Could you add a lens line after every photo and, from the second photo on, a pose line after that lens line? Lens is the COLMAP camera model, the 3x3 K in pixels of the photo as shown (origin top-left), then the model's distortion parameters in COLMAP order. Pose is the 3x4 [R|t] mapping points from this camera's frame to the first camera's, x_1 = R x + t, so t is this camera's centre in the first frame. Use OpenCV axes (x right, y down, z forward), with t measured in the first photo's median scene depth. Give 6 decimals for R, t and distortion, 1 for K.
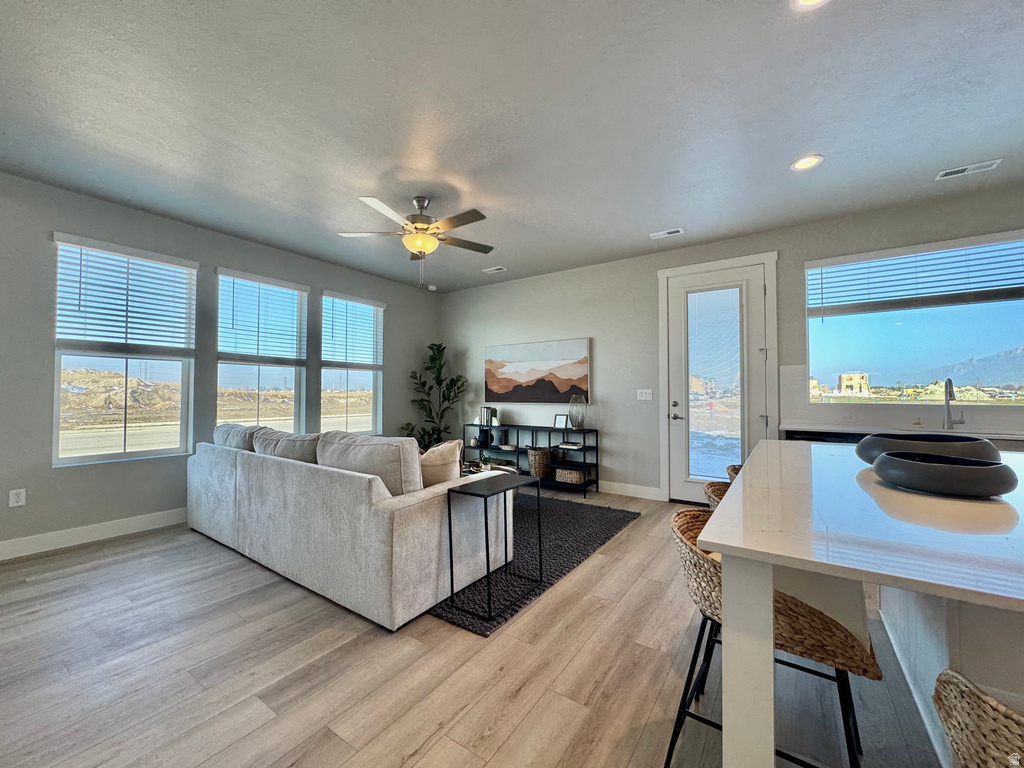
lens RADIAL K [[409.8, 0, 513.4], [0, 409.8, 382.2], [0, 0, 1]] dist [-0.001692, -0.000128]
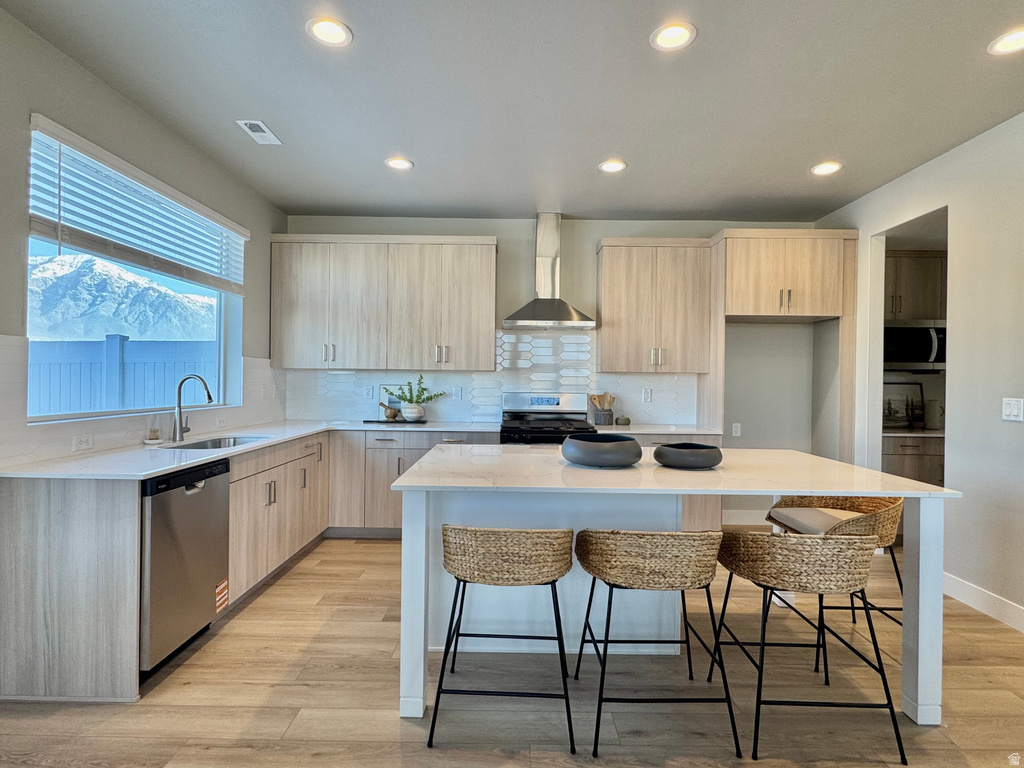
lens RADIAL K [[536.5, 0, 512.2], [0, 536.5, 382.7], [0, 0, 1]] dist [-0.003379, 0.001136]
pose [[-0.562464, -0.011873, 0.826736, -0.089520], [-0.034249, 0.999373, -0.008949, -0.004895], [-0.826112, -0.033349, -0.562518, 0.892293]]
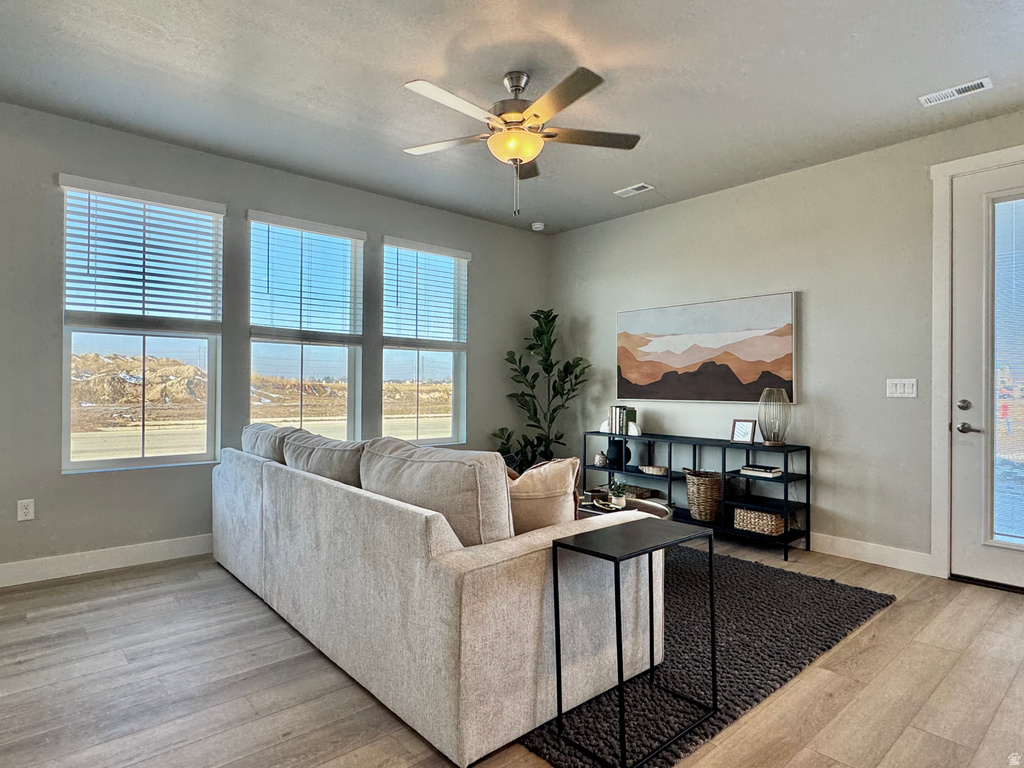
lens RADIAL K [[582.7, 0, 512.4], [0, 582.7, 383.2], [0, 0, 1]] dist [-0.001767, -0.000055]
pose [[0.969273, 0.004791, -0.245940, -0.005717], [0.000246, 0.999791, 0.020445, 0.008579], [0.245987, -0.019877, 0.969069, 0.101843]]
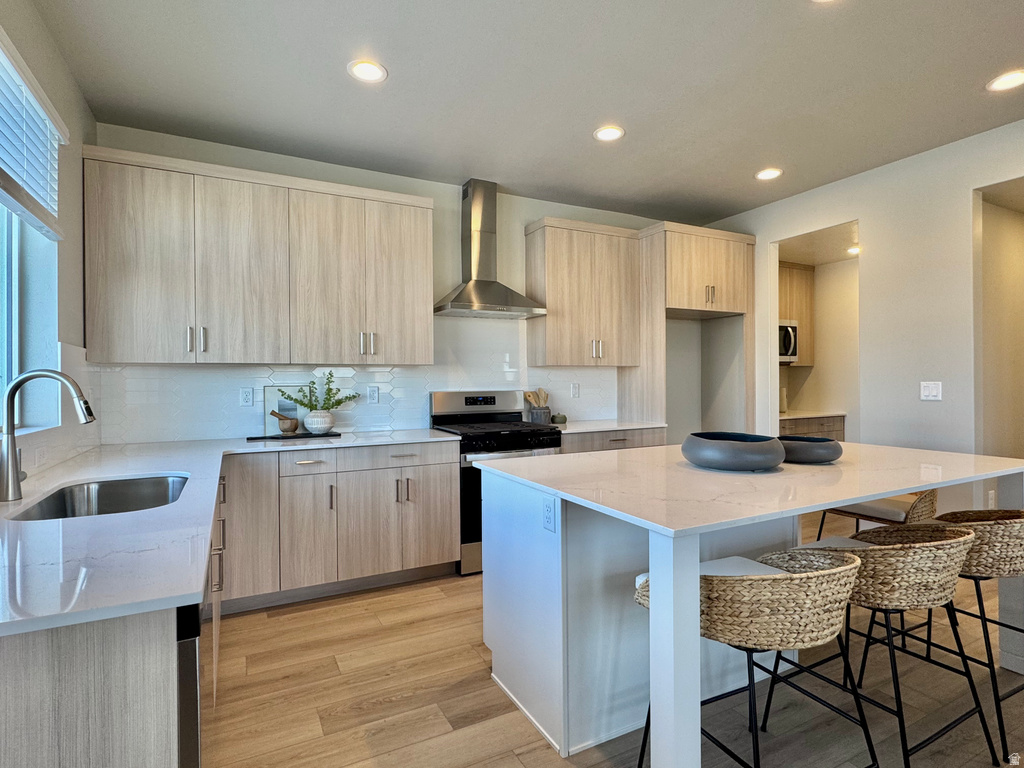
lens RADIAL K [[536.5, 0, 512.2], [0, 536.5, 382.7], [0, 0, 1]] dist [-0.003379, 0.001136]
pose [[-0.881618, 0.004571, 0.471942, 0.343285], [-0.004877, 0.999812, -0.018793, 0.008712], [-0.471939, -0.018870, -0.881429, 1.038886]]
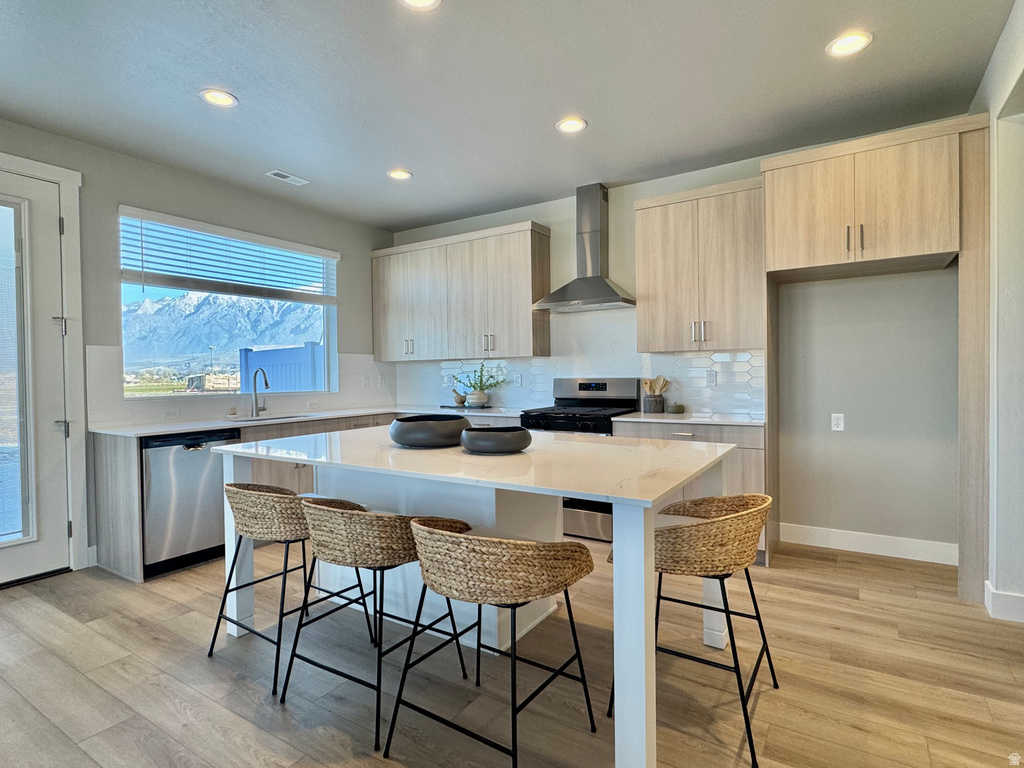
lens RADIAL K [[536.5, 0, 512.2], [0, 536.5, 382.7], [0, 0, 1]] dist [-0.003379, 0.001136]
pose [[-0.032634, -0.017053, 0.999322, -0.268677], [-0.012083, 0.999788, 0.016666, -0.001592], [-0.999394, -0.011531, -0.032833, 0.334345]]
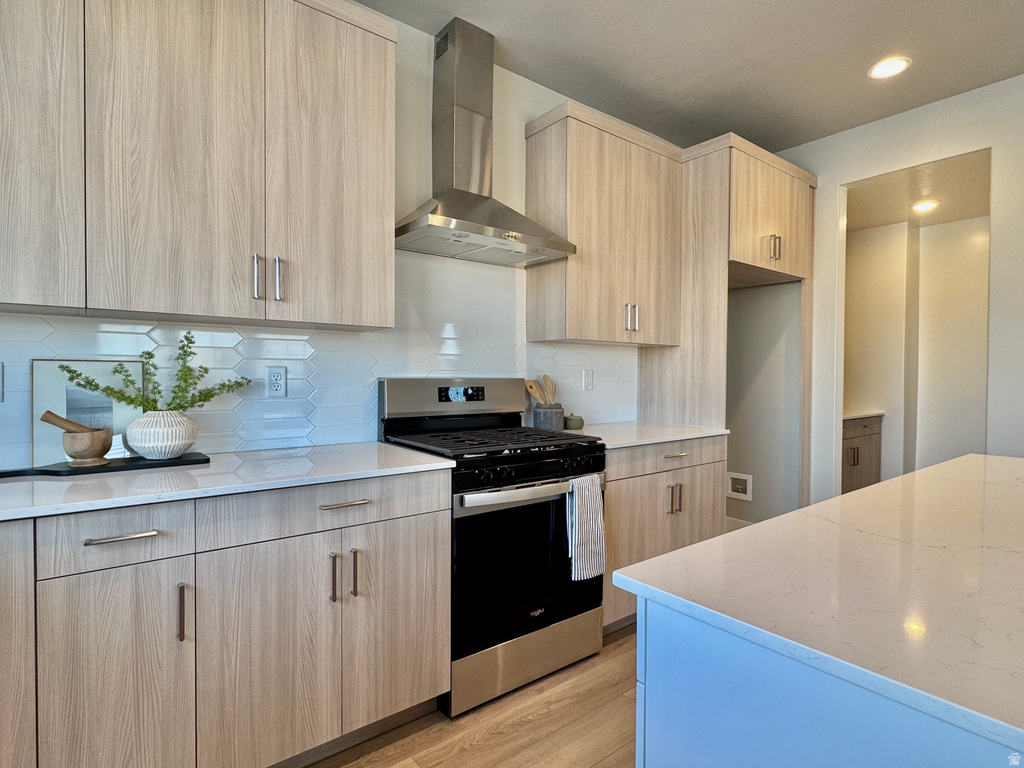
lens RADIAL K [[536.5, 0, 512.2], [0, 536.5, 382.7], [0, 0, 1]] dist [-0.003379, 0.001136]
pose [[-0.953996, -0.009804, 0.299658, 0.654449], [-0.013265, 0.999867, -0.009519, 0.016851], [-0.299525, -0.013056, -0.953999, 0.724525]]
